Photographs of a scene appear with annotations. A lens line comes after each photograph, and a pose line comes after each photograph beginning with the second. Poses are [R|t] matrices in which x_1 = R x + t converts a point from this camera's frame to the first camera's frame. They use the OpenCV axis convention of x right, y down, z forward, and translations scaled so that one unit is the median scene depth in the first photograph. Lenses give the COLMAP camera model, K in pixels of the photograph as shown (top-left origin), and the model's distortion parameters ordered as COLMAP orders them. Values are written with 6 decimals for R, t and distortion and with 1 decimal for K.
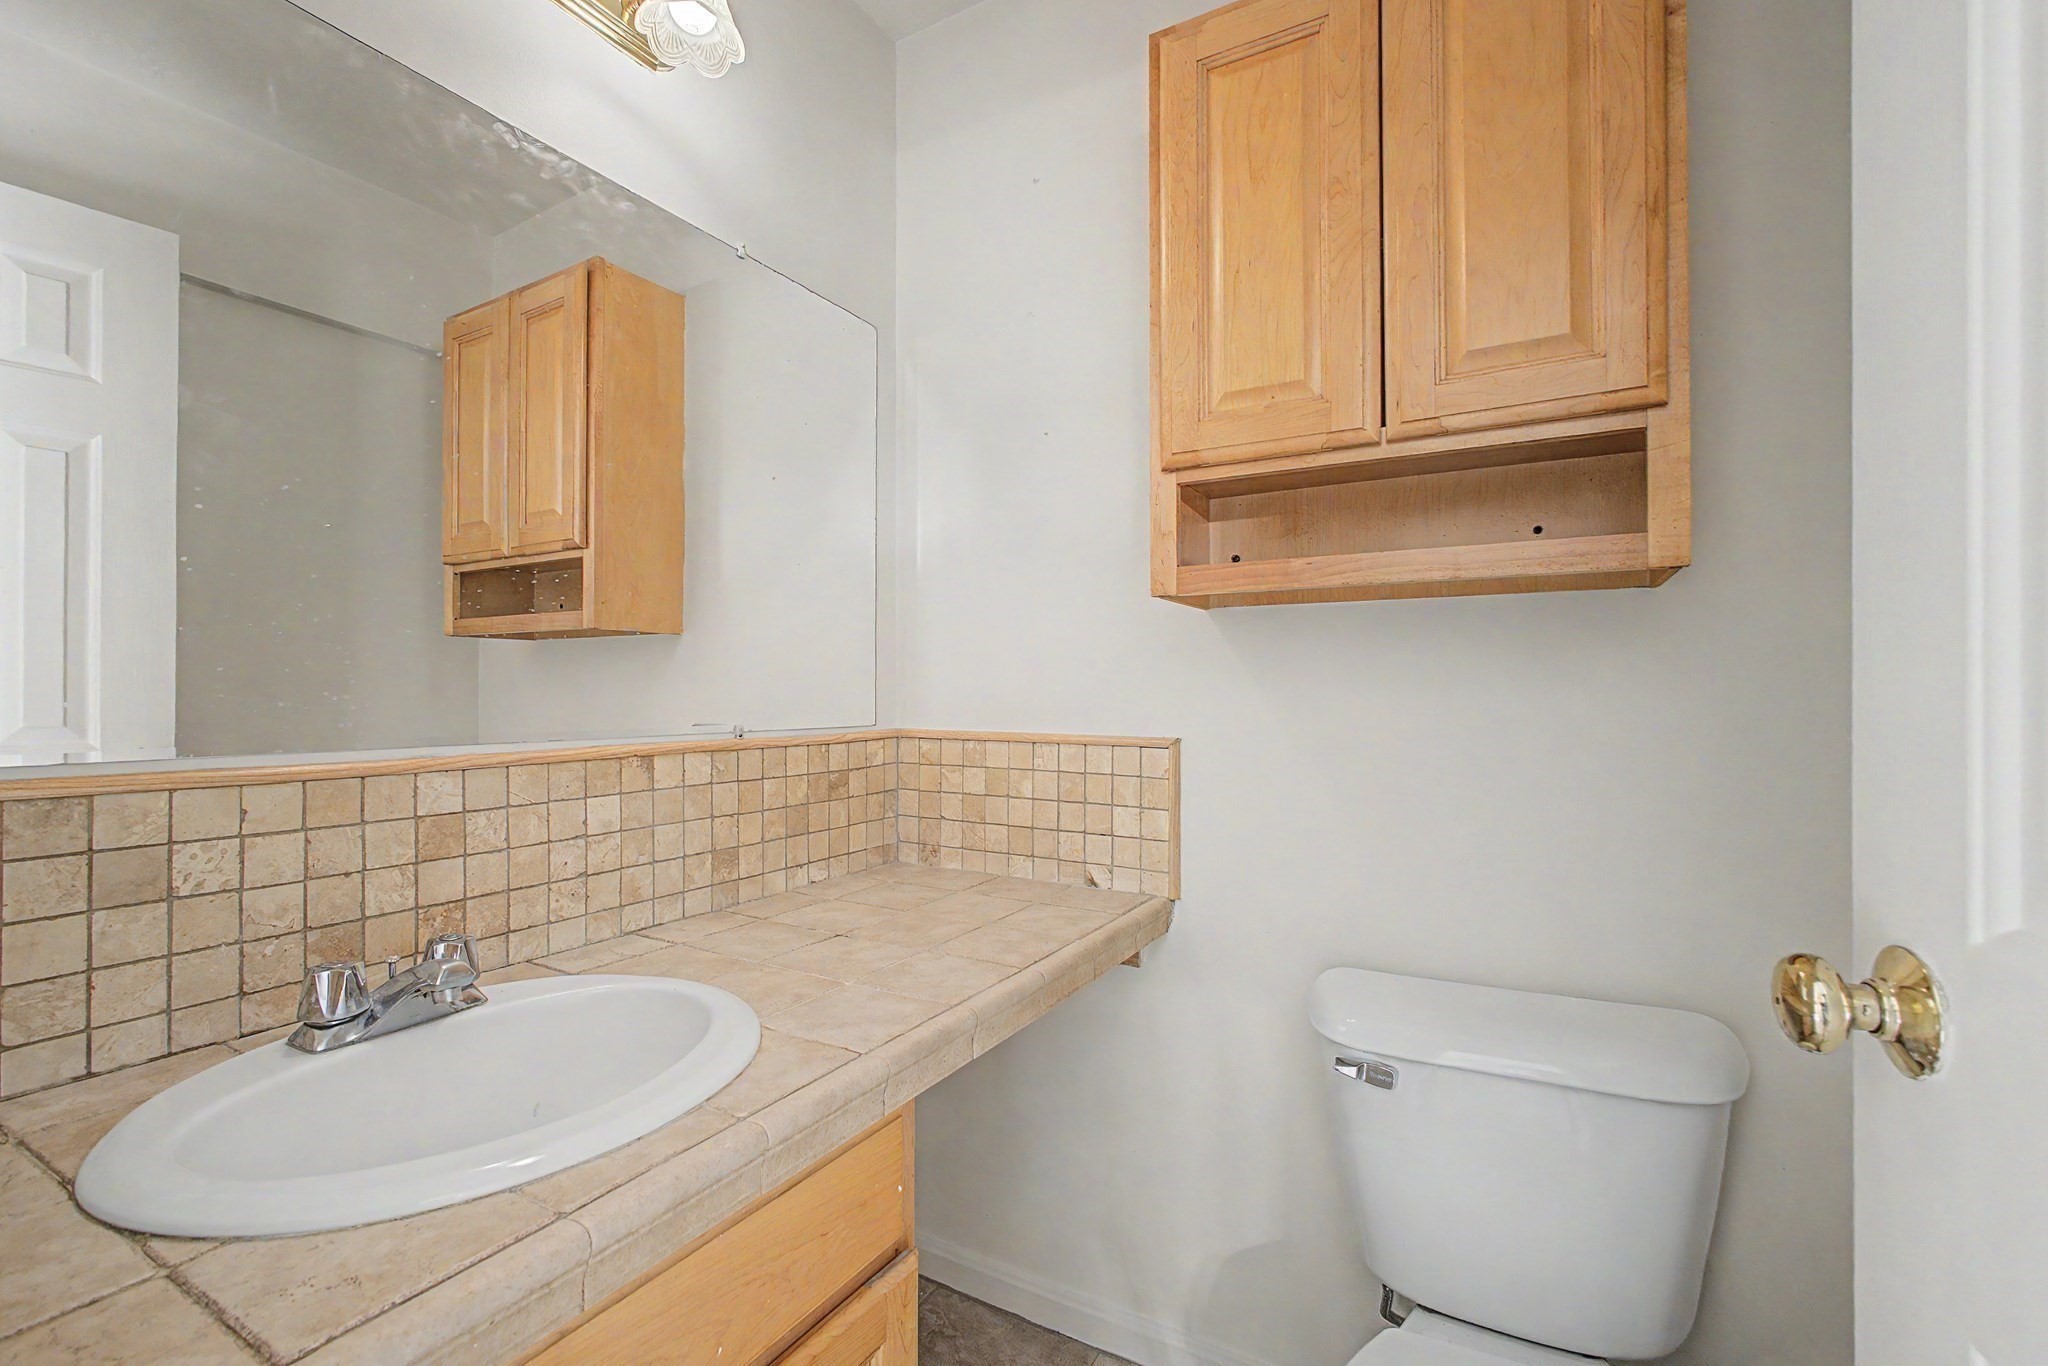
lens RADIAL K [[896.4, 0, 1022.8], [0, 896.4, 688.8], [0, 0, 1]] dist [-0.006643, 0.000402]
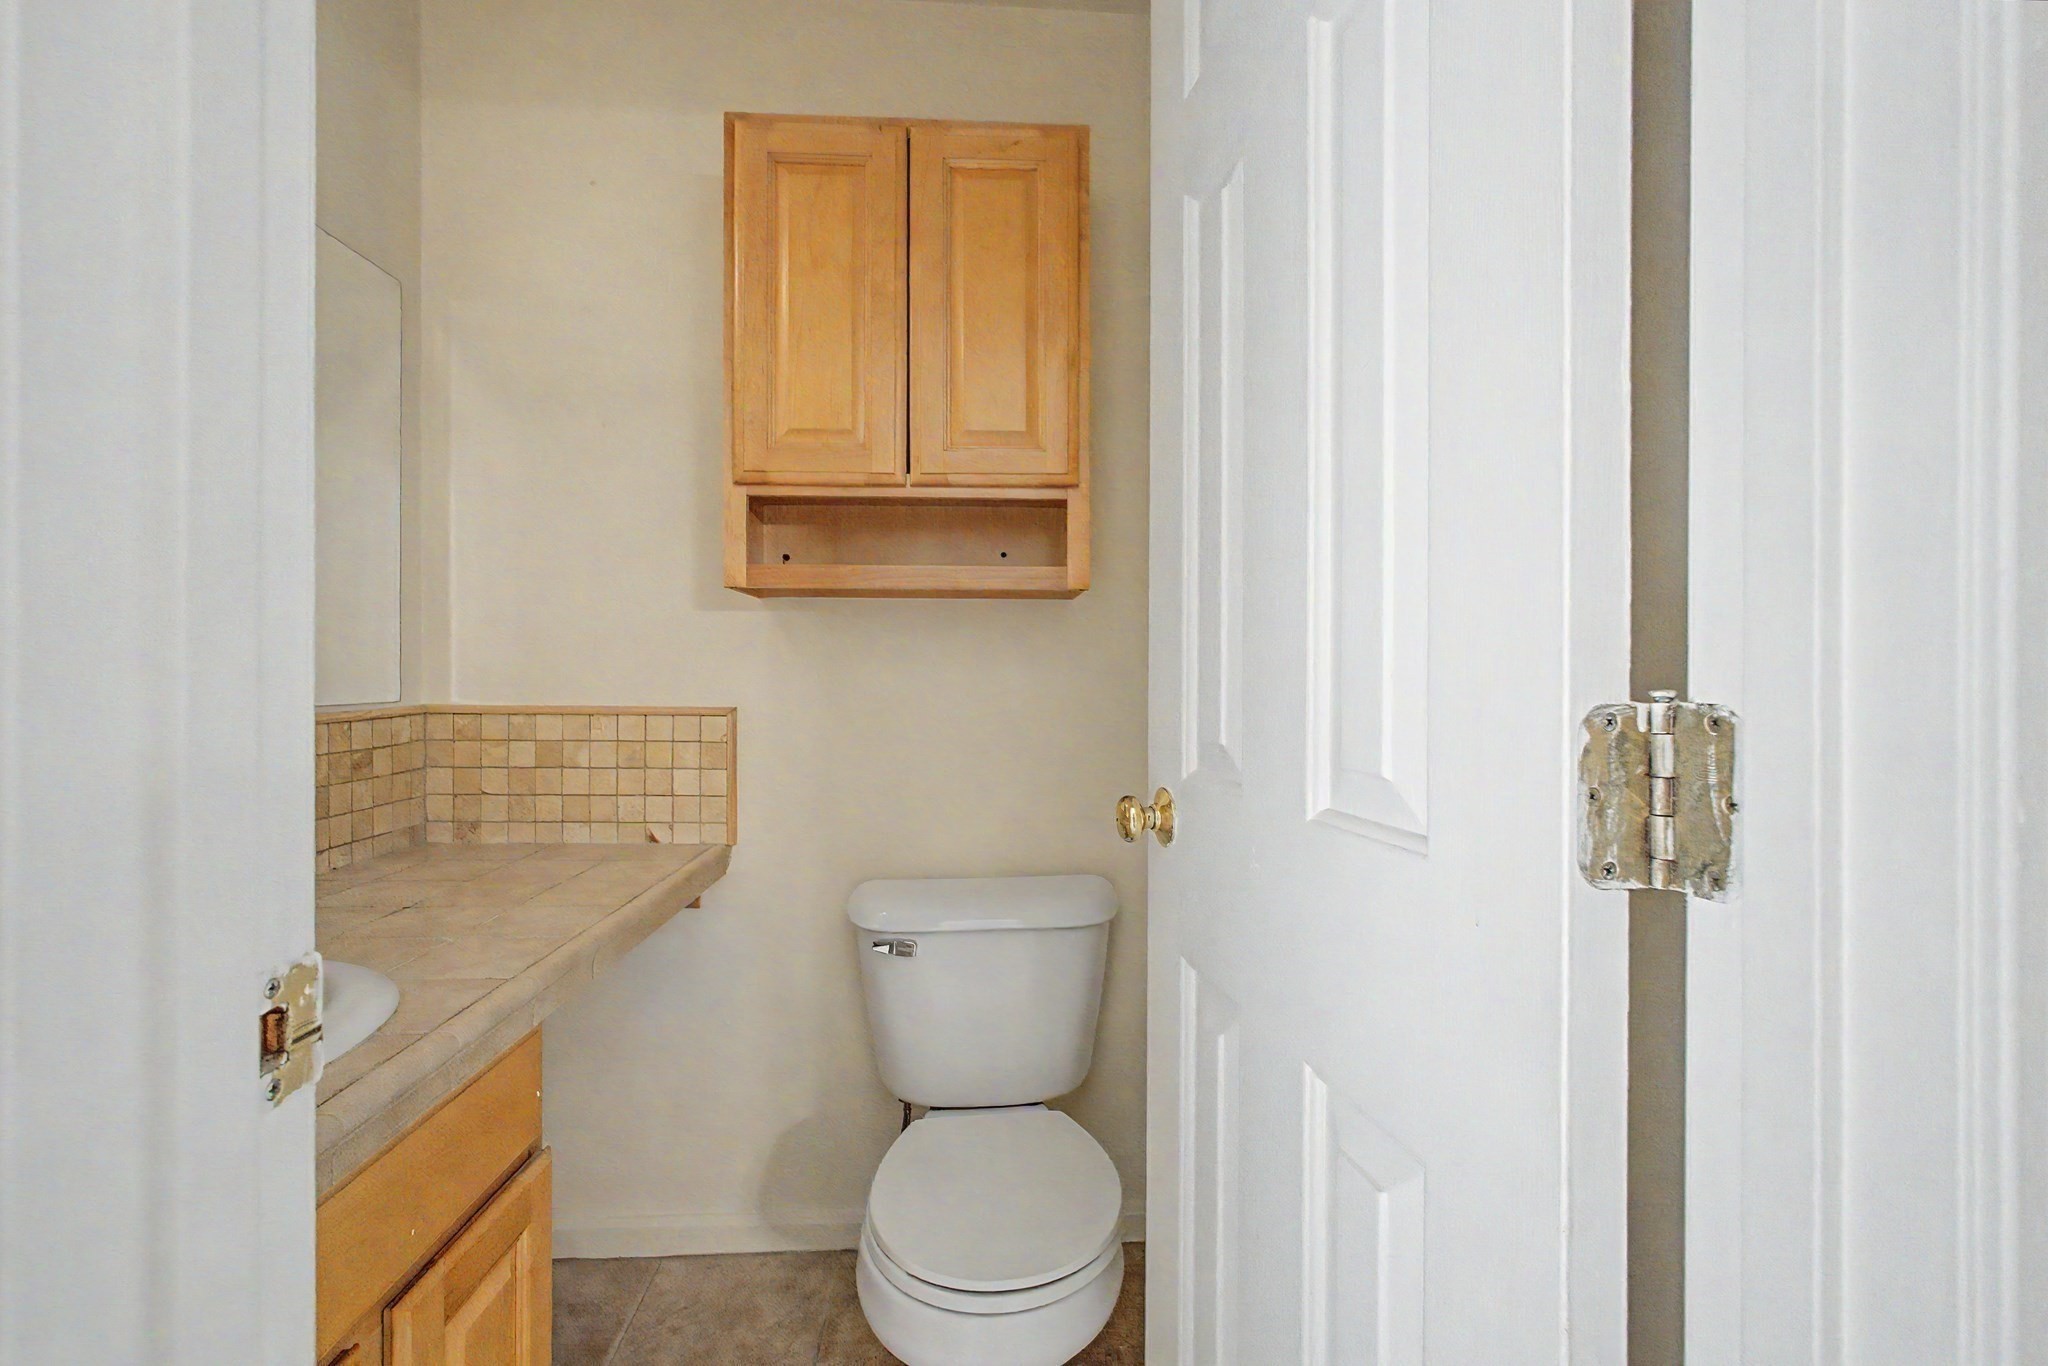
lens RADIAL K [[900.3, 0, 1027.4], [0, 900.3, 674.3], [0, 0, 1]] dist [-0.025333, 0.000383]
pose [[0.843888, -0.001427, 0.536518, -0.160280], [-0.005253, 0.999927, 0.010923, -0.003000], [-0.536494, -0.012036, 0.843818, -0.230693]]
